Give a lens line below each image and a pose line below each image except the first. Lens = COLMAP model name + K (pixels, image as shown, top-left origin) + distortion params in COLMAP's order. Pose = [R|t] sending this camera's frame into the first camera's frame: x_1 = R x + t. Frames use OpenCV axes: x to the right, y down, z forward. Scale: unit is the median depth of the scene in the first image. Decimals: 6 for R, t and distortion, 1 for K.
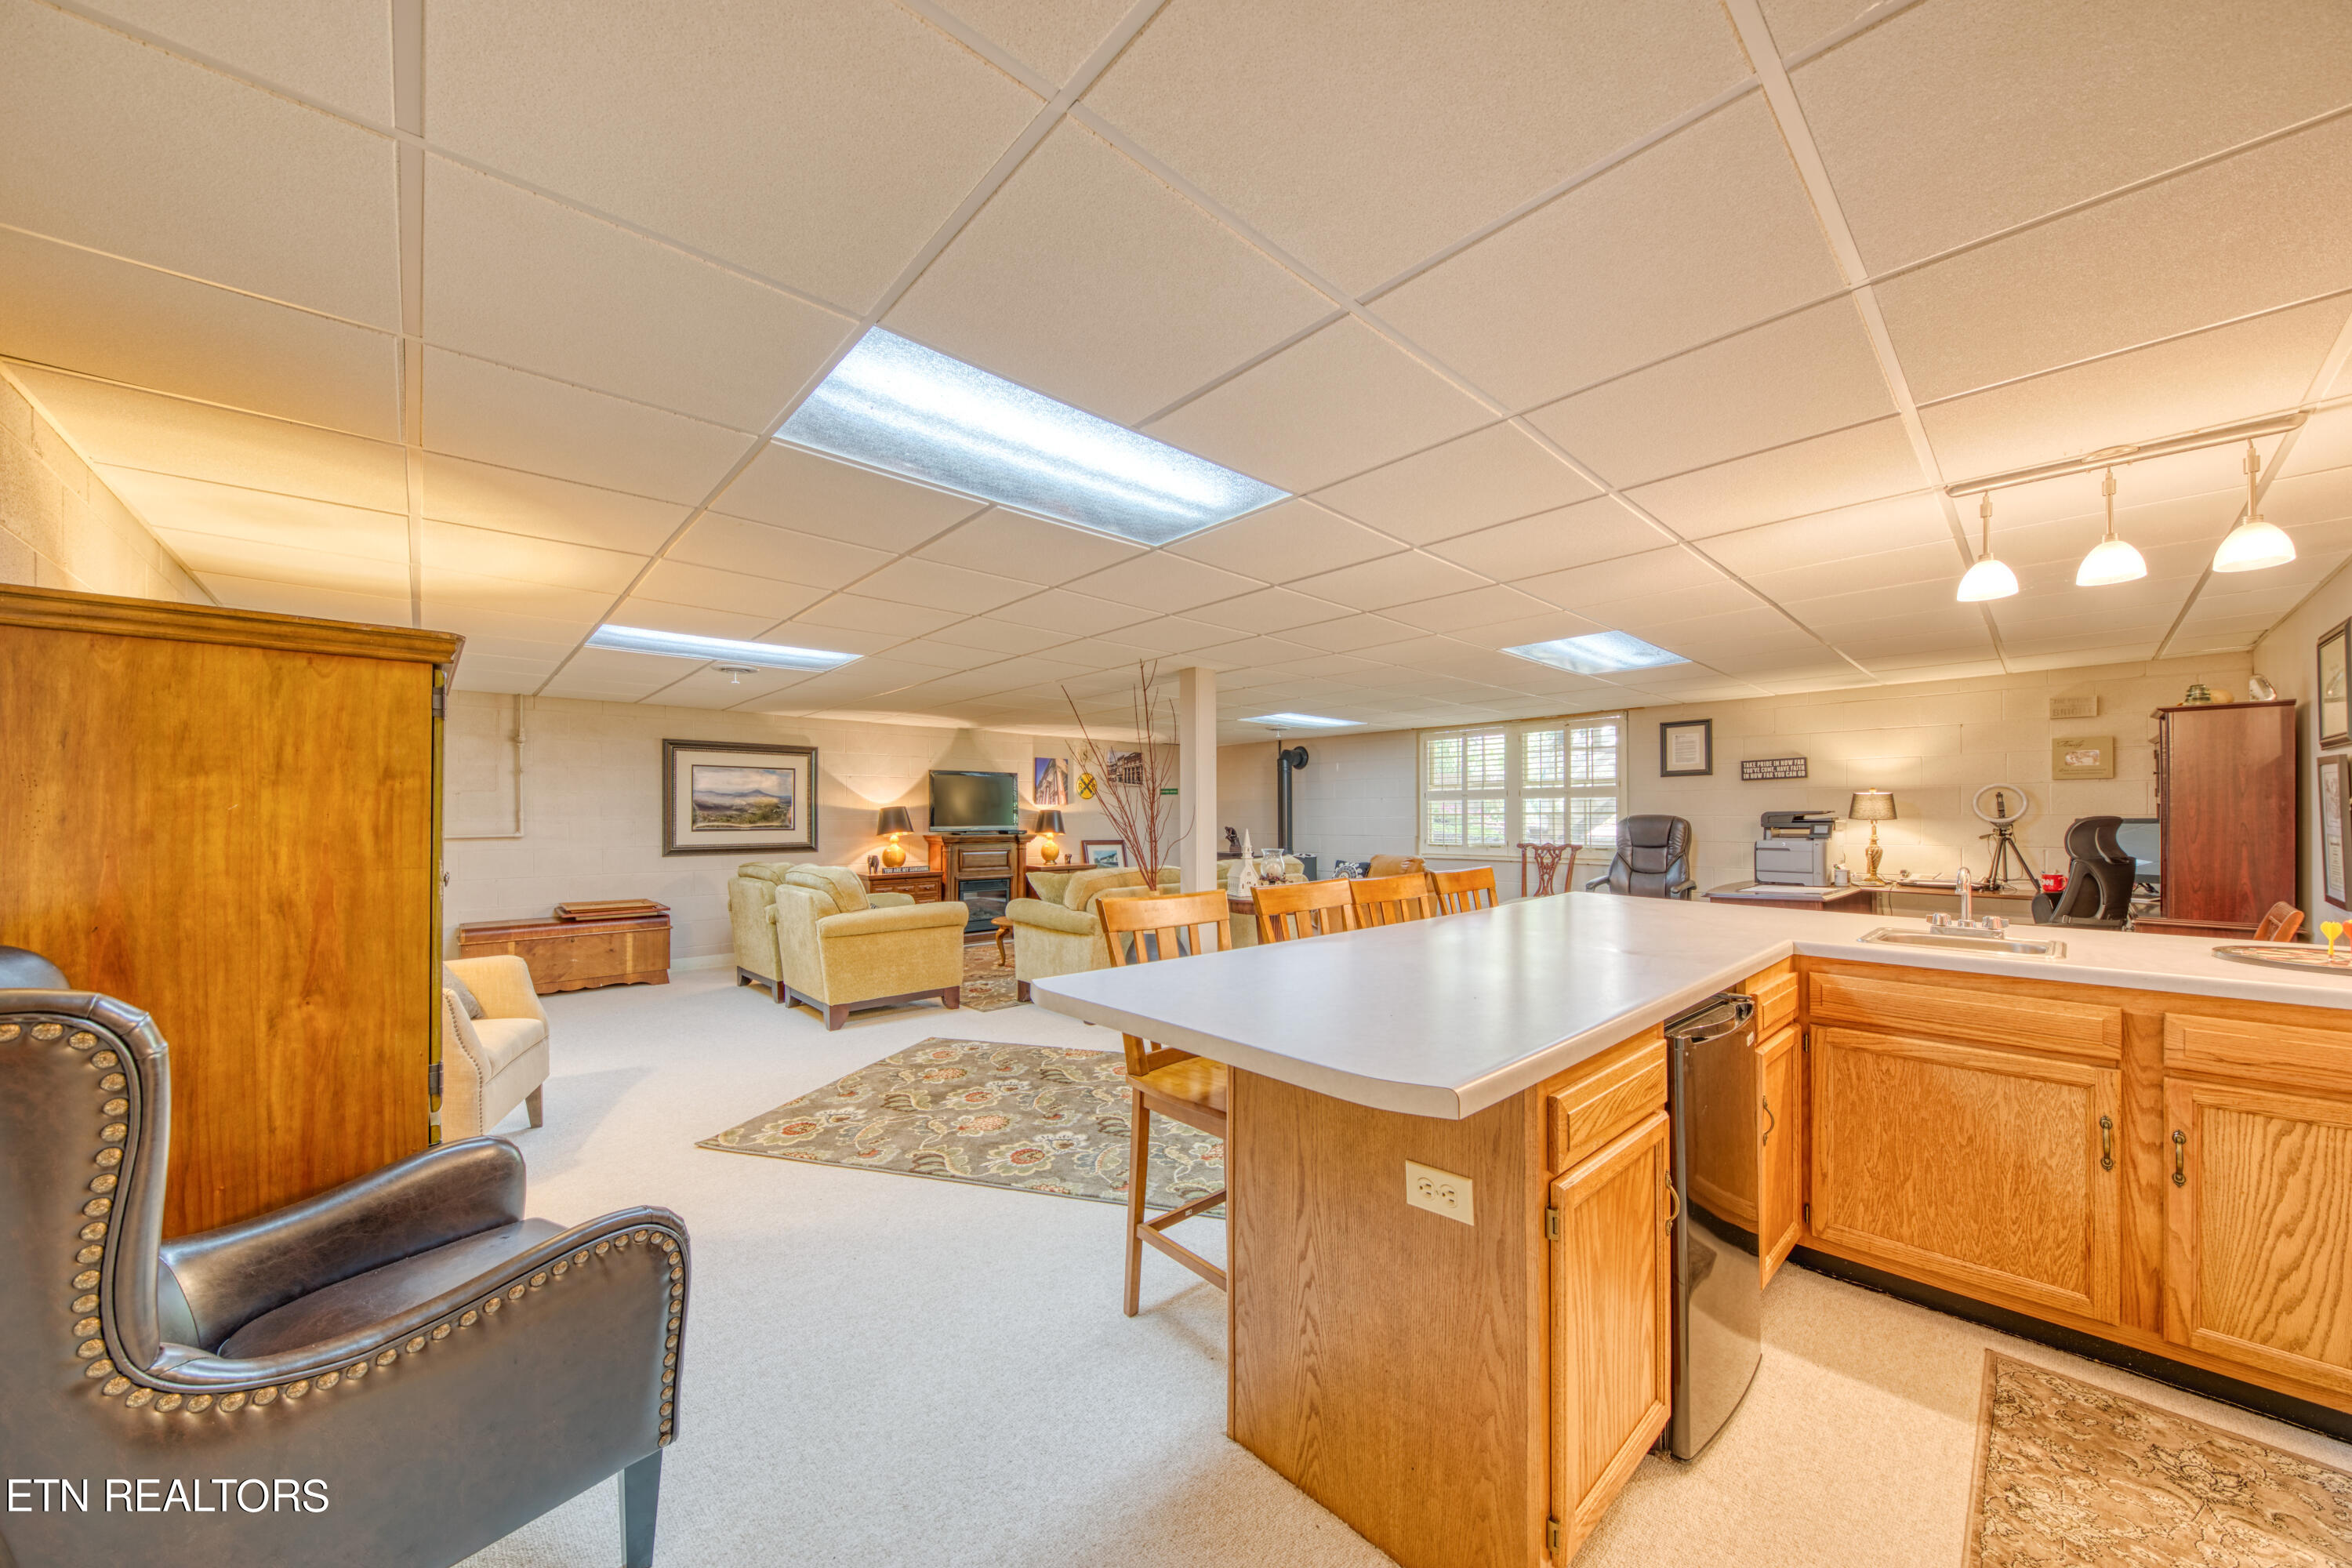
lens RADIAL K [[818.1, 0, 1170.9], [0, 818.1, 808.6], [0, 0, 1]] dist [-0.000504, -0.000067]
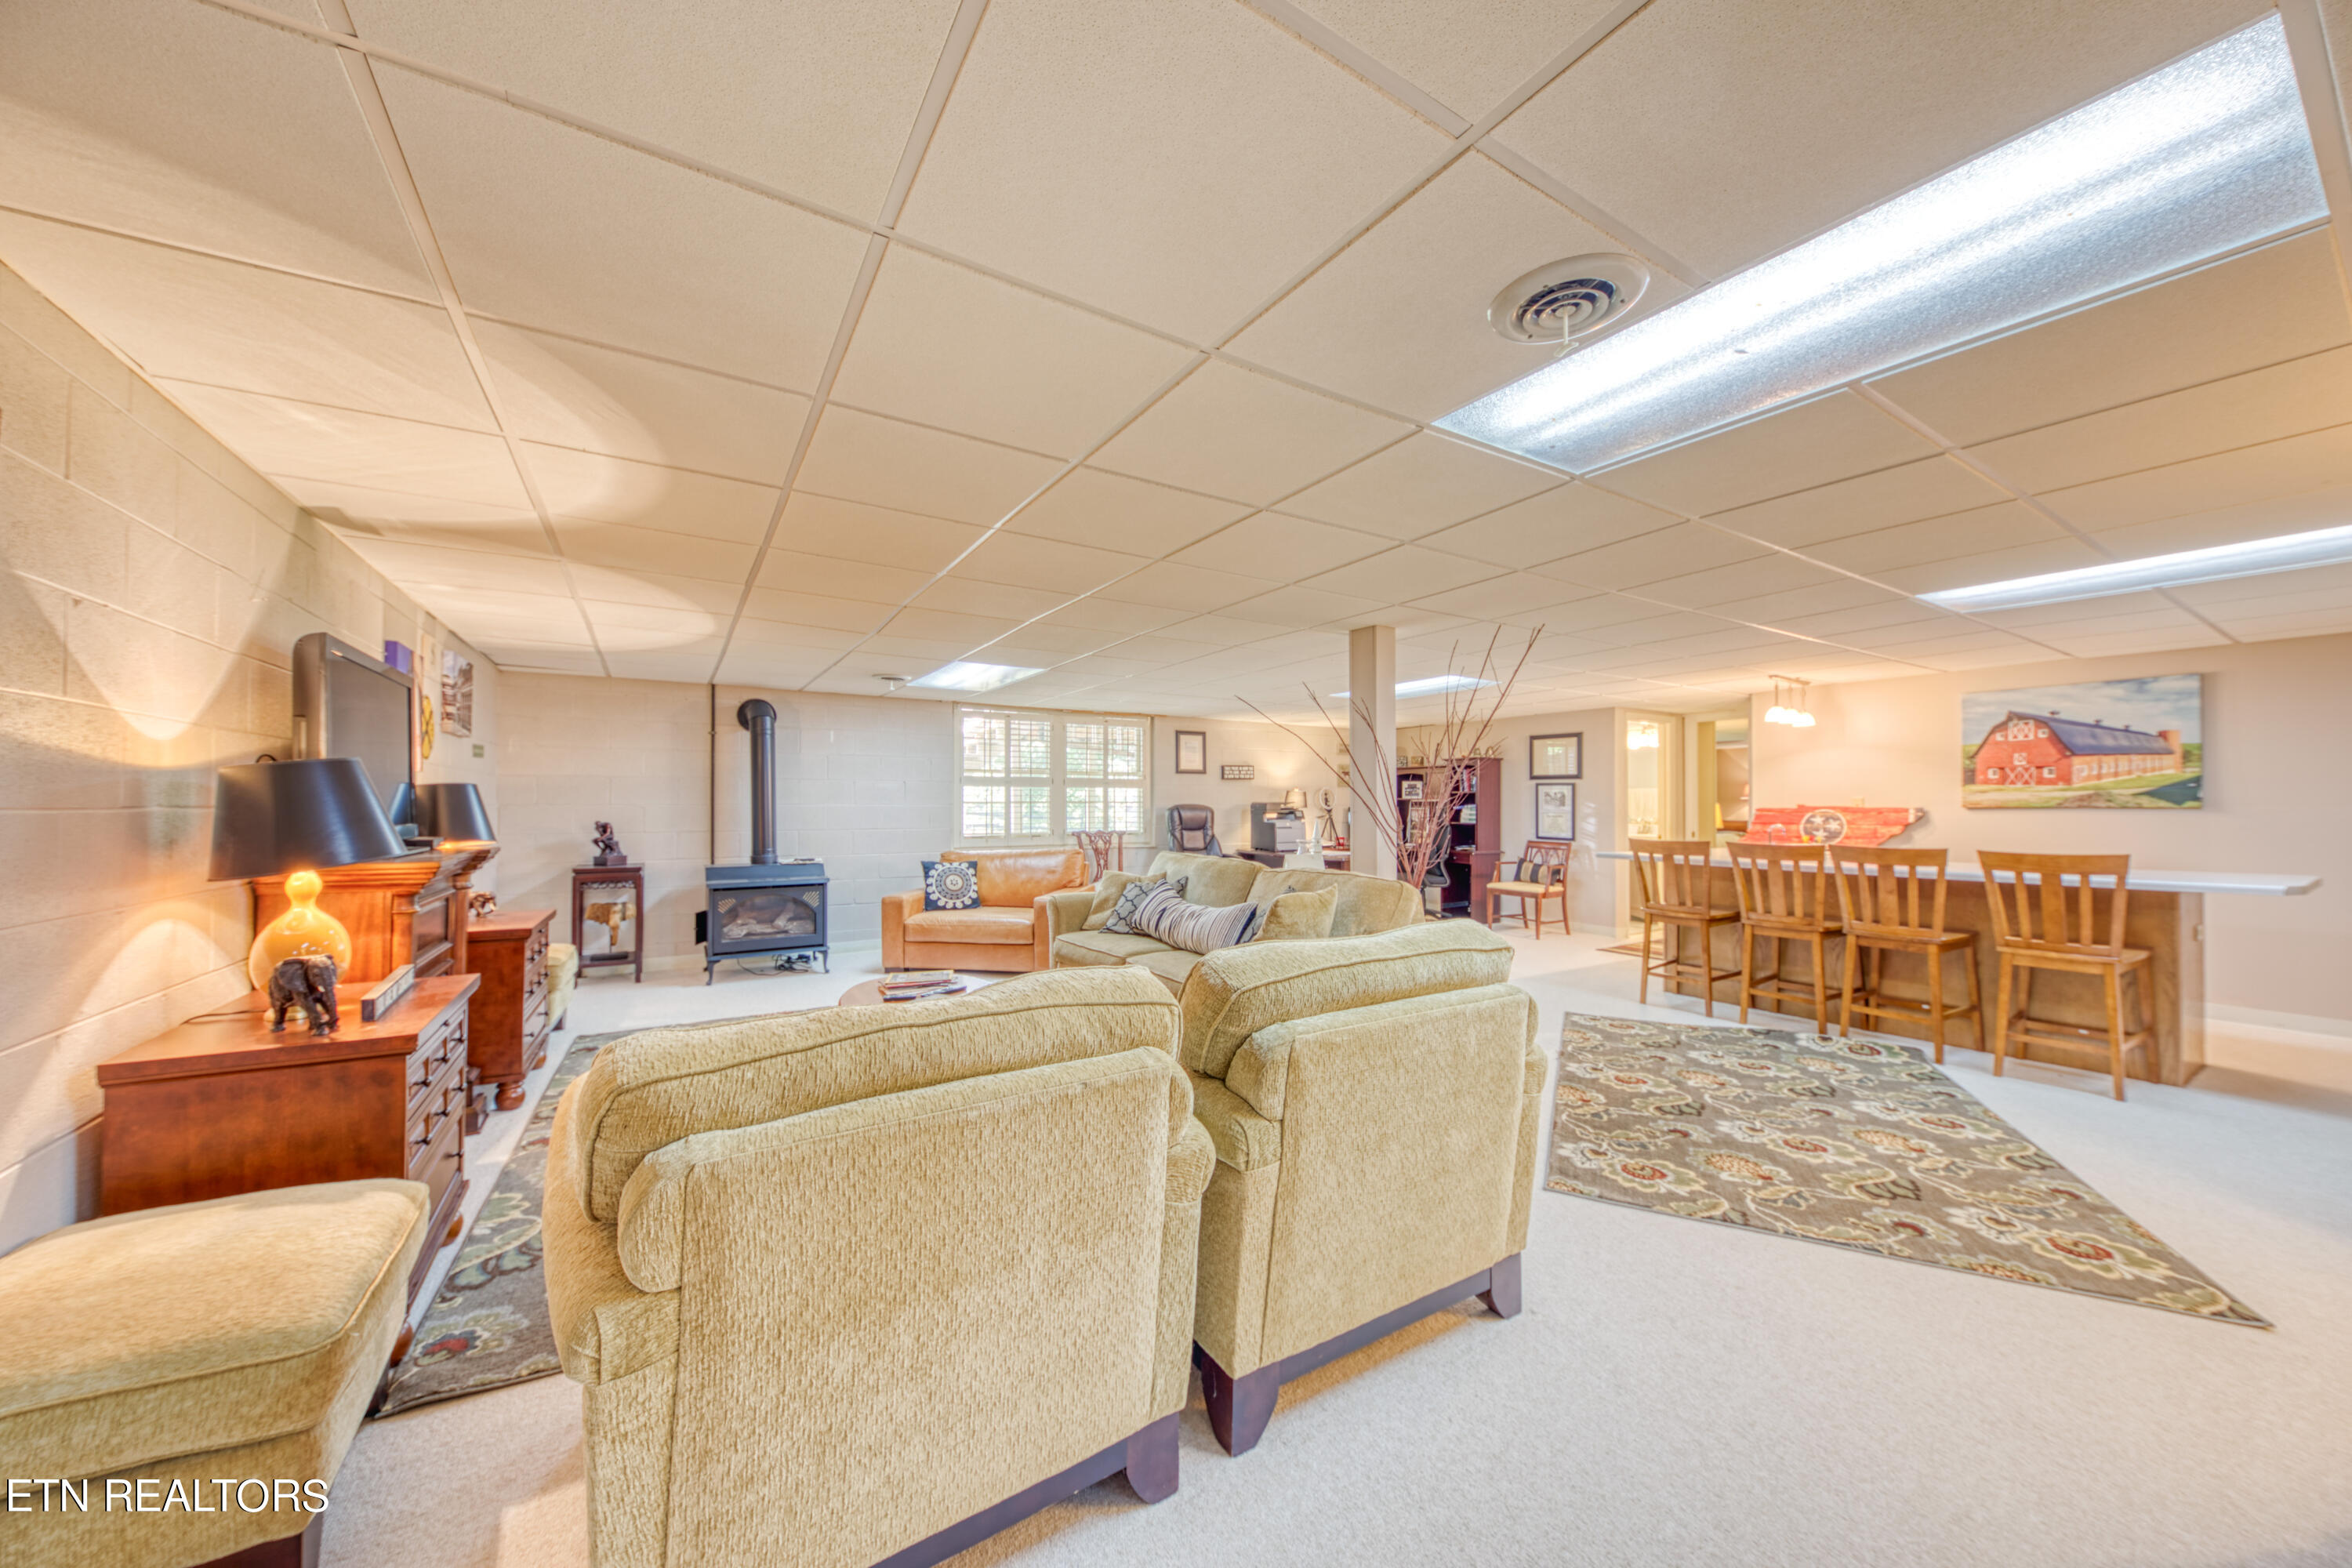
lens RADIAL K [[818.1, 0, 1176.6], [0, 818.1, 800.1], [0, 0, 1]] dist [-0.000504, -0.000067]
pose [[0.179289, 0.015384, 0.983676, -0.528218], [-0.010925, 0.999847, -0.013646, 0.014895], [-0.983736, -0.008300, 0.179429, 0.679854]]
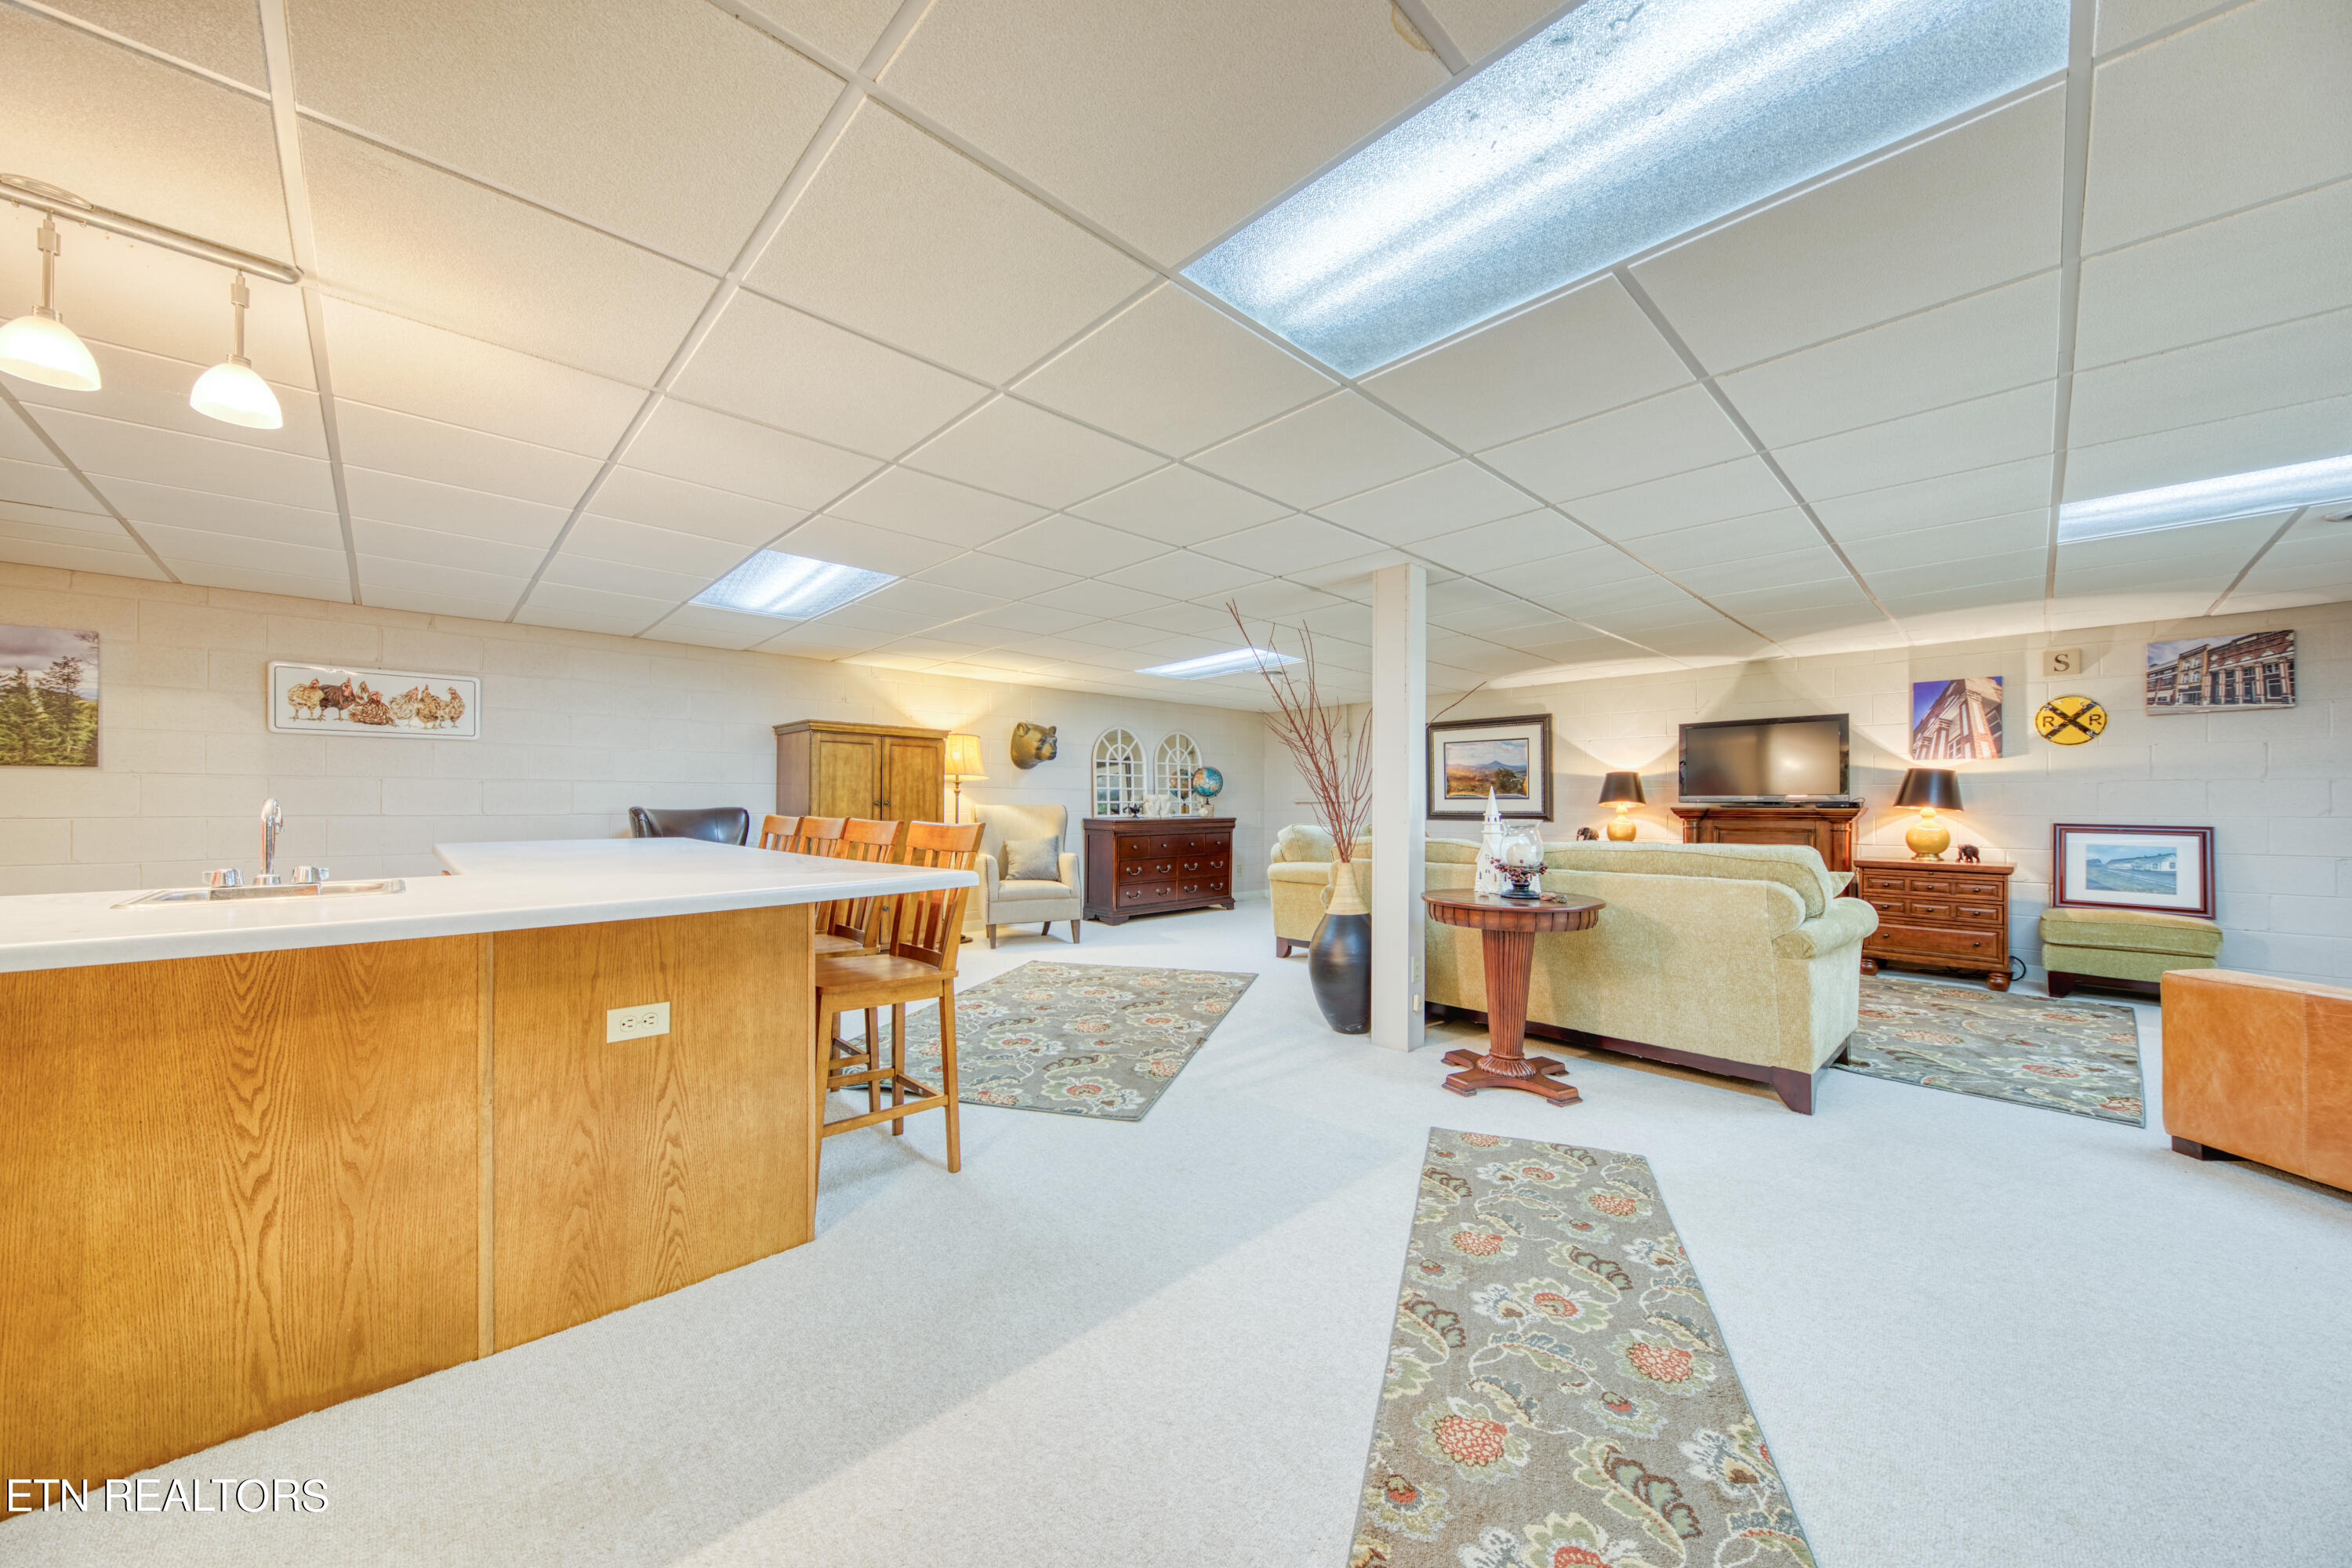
lens RADIAL K [[818.1, 0, 1171.5], [0, 818.1, 794.0], [0, 0, 1]] dist [-0.000504, -0.000067]
pose [[0.023519, -0.006119, -0.999705, 0.520397], [0.012311, 0.999907, -0.005831, 0.020014], [0.999648, -0.012170, 0.023592, 0.524991]]
